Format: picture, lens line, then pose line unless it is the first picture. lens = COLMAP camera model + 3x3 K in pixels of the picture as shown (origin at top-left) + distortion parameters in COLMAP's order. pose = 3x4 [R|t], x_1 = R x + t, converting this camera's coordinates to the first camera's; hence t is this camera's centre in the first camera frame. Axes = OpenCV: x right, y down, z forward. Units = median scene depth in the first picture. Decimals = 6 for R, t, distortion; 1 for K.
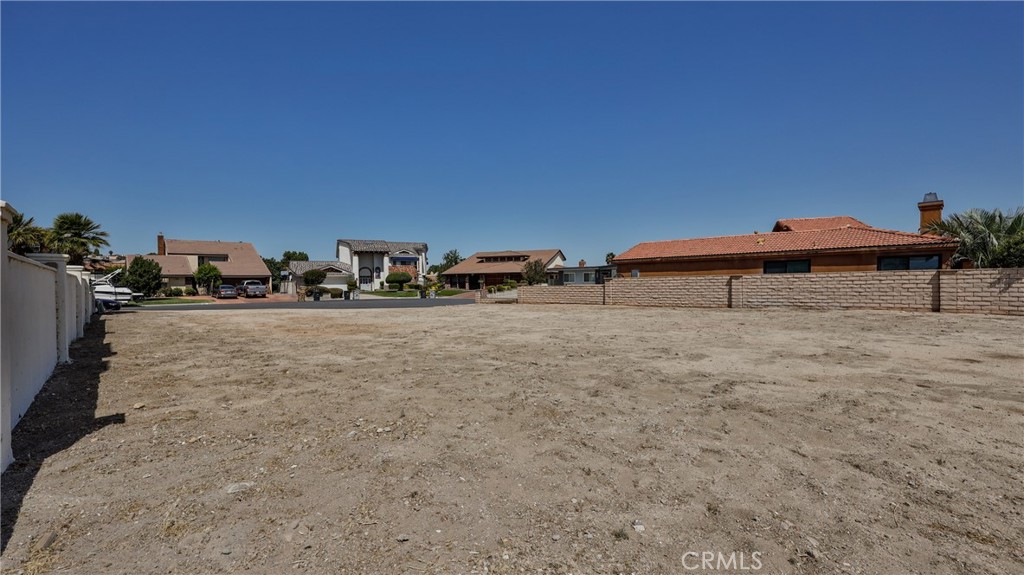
lens RADIAL K [[432.4, 0, 517.1], [0, 432.4, 286.2], [0, 0, 1]] dist [-0.000111, -0.000065]
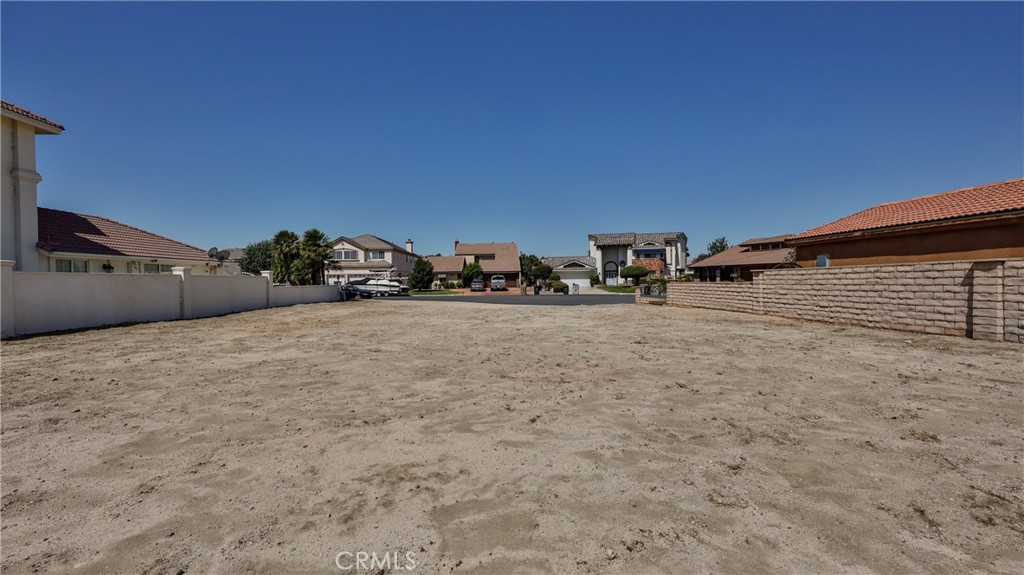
lens RADIAL K [[432.4, 0, 513.0], [0, 432.4, 284.7], [0, 0, 1]] dist [-0.000111, -0.000065]
pose [[0.752185, 0.008739, -0.658894, 0.139590], [-0.001736, 0.999935, 0.011280, -0.001933], [0.658949, -0.007341, 0.752152, 0.125693]]
